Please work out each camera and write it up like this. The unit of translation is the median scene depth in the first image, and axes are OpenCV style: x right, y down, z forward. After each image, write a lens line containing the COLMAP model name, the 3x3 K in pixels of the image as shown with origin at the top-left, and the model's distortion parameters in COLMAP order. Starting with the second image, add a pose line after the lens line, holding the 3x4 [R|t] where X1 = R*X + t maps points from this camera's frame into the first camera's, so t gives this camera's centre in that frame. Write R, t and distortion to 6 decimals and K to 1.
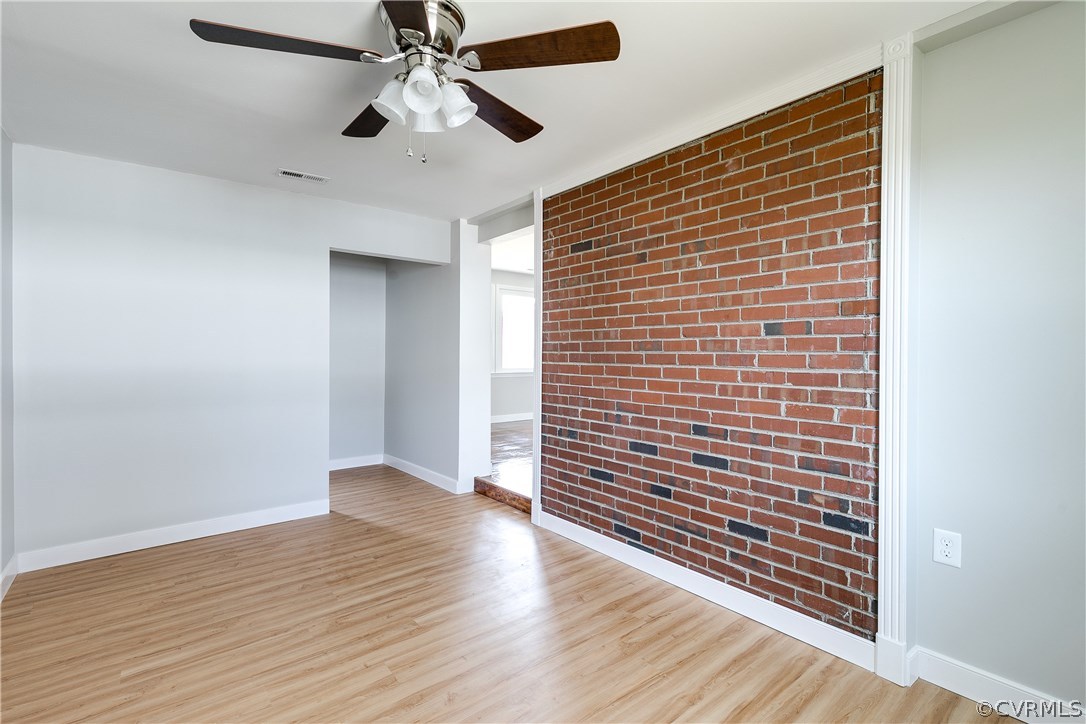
lens RADIAL K [[492.0, 0, 537.0], [0, 492.0, 349.3], [0, 0, 1]] dist [0.009117, -0.001158]
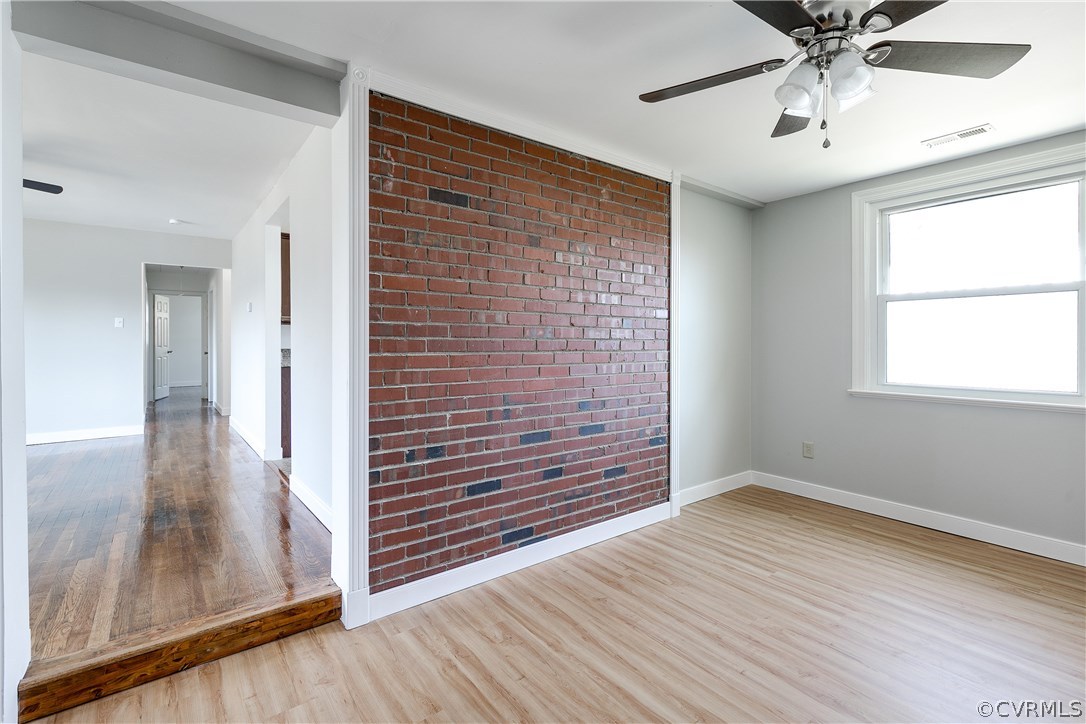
lens RADIAL K [[492.0, 0, 558.9], [0, 492.0, 340.0], [0, 0, 1]] dist [0.009117, -0.001158]
pose [[0.002745, 0.004888, 0.999984, -0.676670], [-0.009881, 0.999939, -0.004860, 0.010881], [-0.999947, -0.009867, 0.002793, 0.851407]]
